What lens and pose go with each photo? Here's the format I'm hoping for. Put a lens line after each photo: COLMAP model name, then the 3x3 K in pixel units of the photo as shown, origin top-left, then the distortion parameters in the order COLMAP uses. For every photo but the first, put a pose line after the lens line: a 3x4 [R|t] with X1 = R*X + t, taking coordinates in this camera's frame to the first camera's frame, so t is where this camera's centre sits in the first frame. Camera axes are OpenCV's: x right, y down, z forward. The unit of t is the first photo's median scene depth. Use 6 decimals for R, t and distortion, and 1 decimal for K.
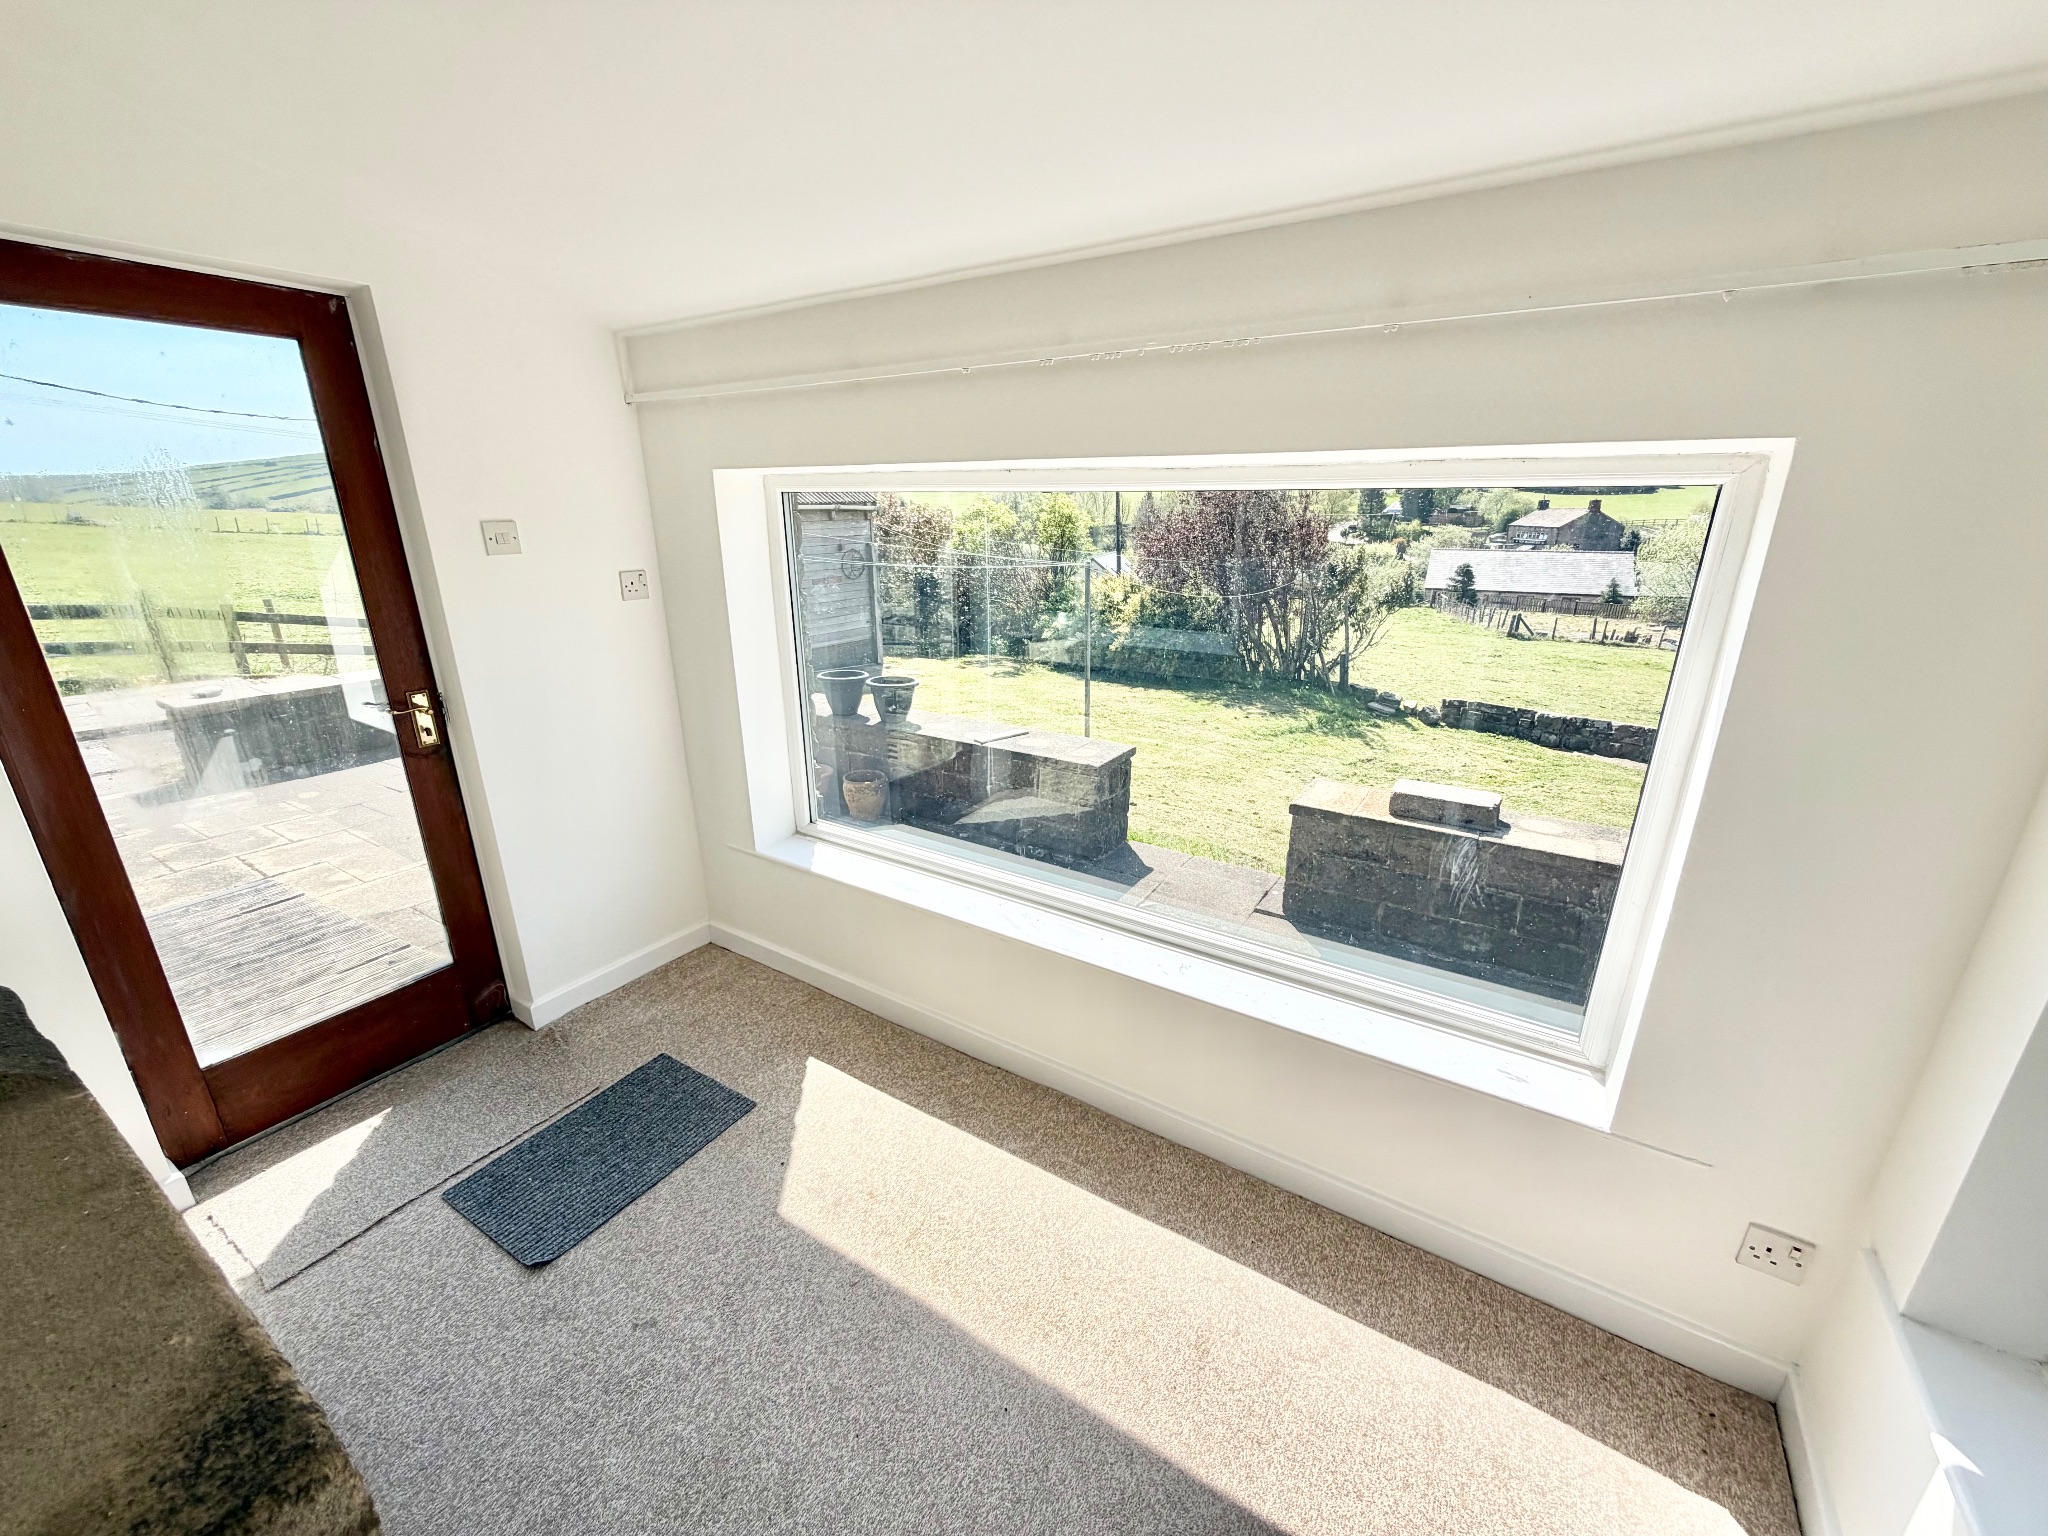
lens RADIAL K [[817.2, 0, 1020.0], [0, 817.2, 765.9], [0, 0, 1]] dist [0.001524, -0.000338]
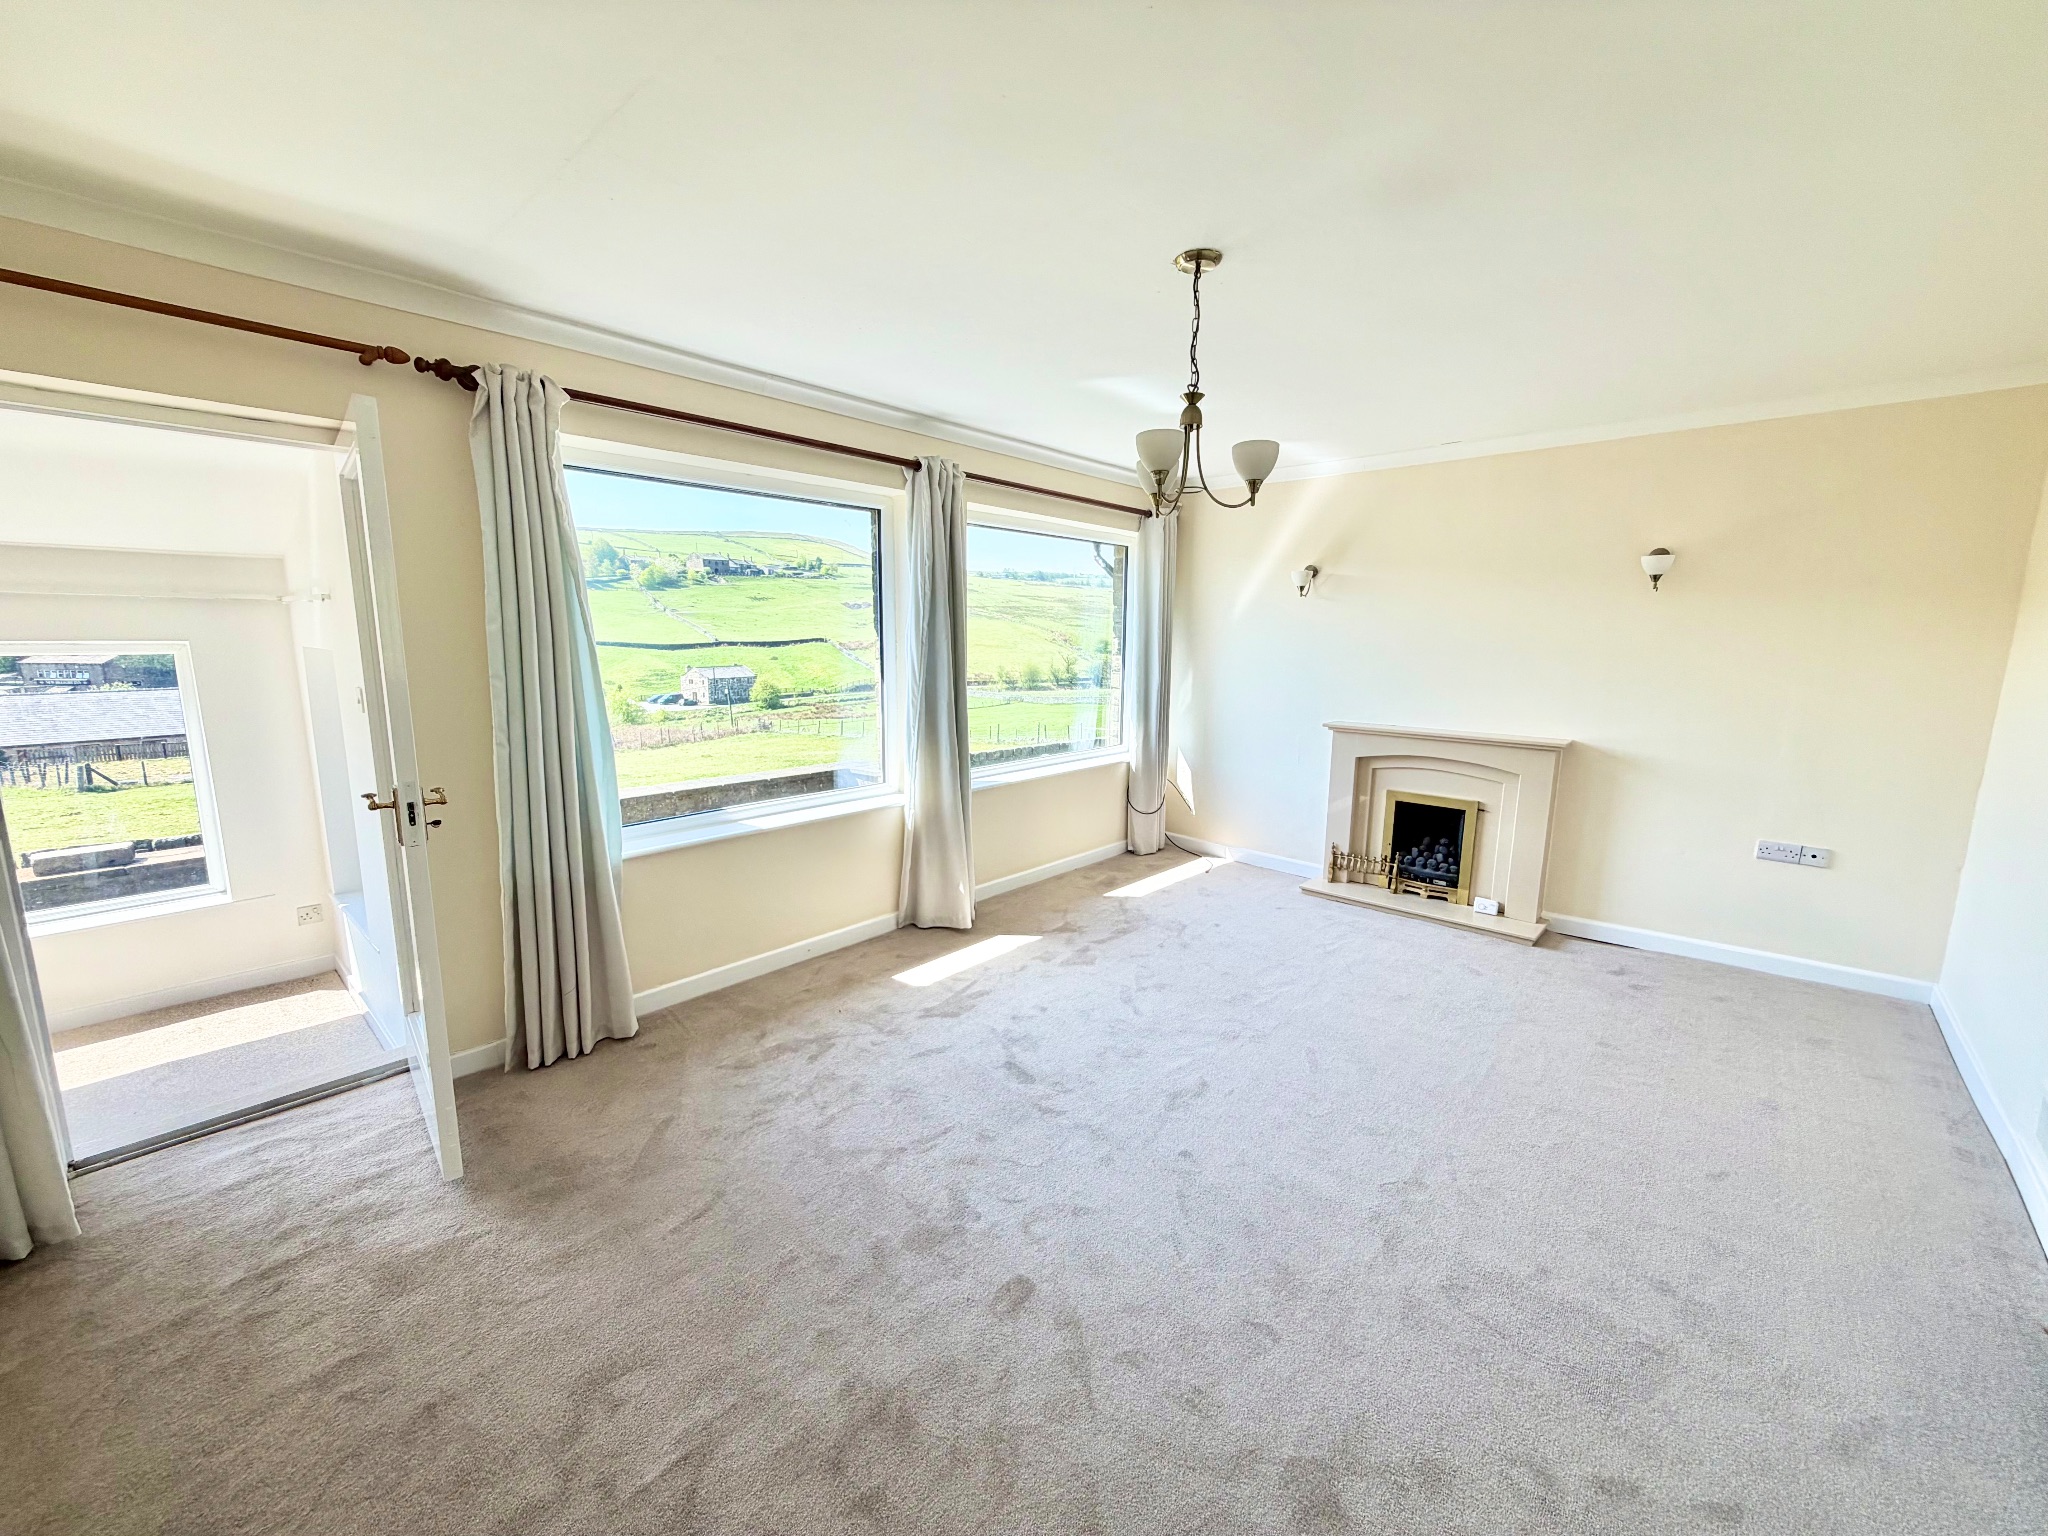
lens RADIAL K [[817.2, 0, 1015.8], [0, 817.2, 767.3], [0, 0, 1]] dist [0.001524, -0.000338]
pose [[0.168318, -0.157343, 0.973094, -0.047479], [0.301652, 0.948041, 0.101115, 0.020183], [-0.938443, 0.276516, 0.207035, -0.068710]]
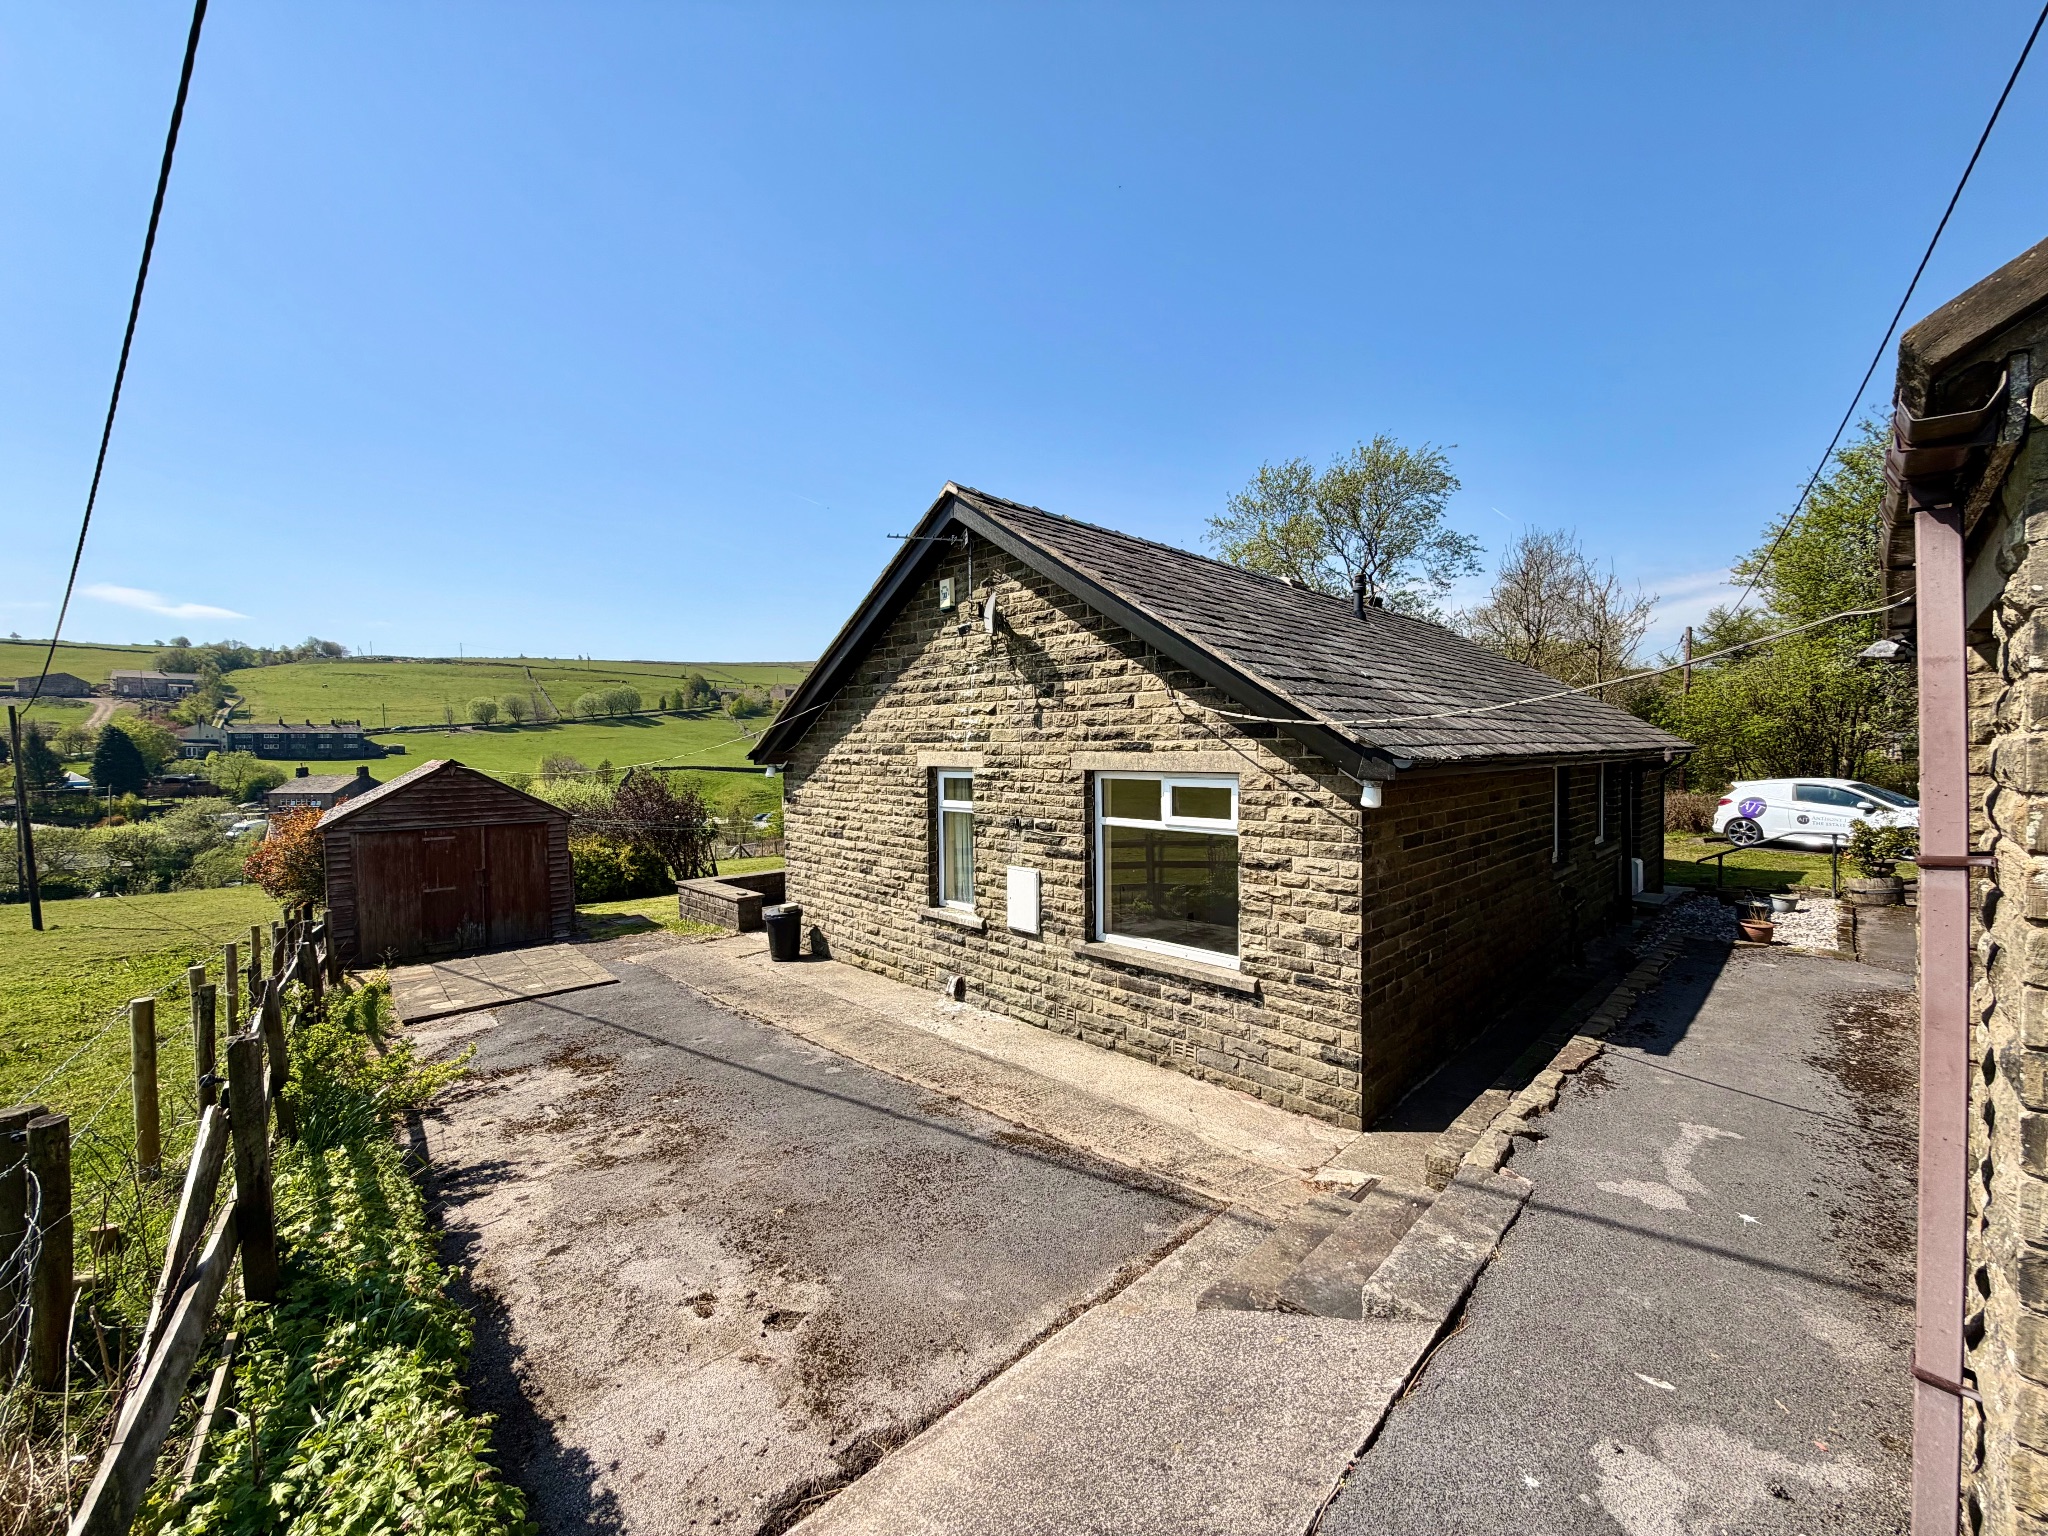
lens RADIAL K [[817.2, 0, 1023.6], [0, 817.2, 768.0], [0, 0, 1]] dist [0.001524, -0.000338]
pose [[0.223550, -0.021514, 0.974455, -0.460256], [0.314211, 0.947974, -0.051154, -0.007074], [-0.922657, 0.317620, 0.218680, -0.054883]]
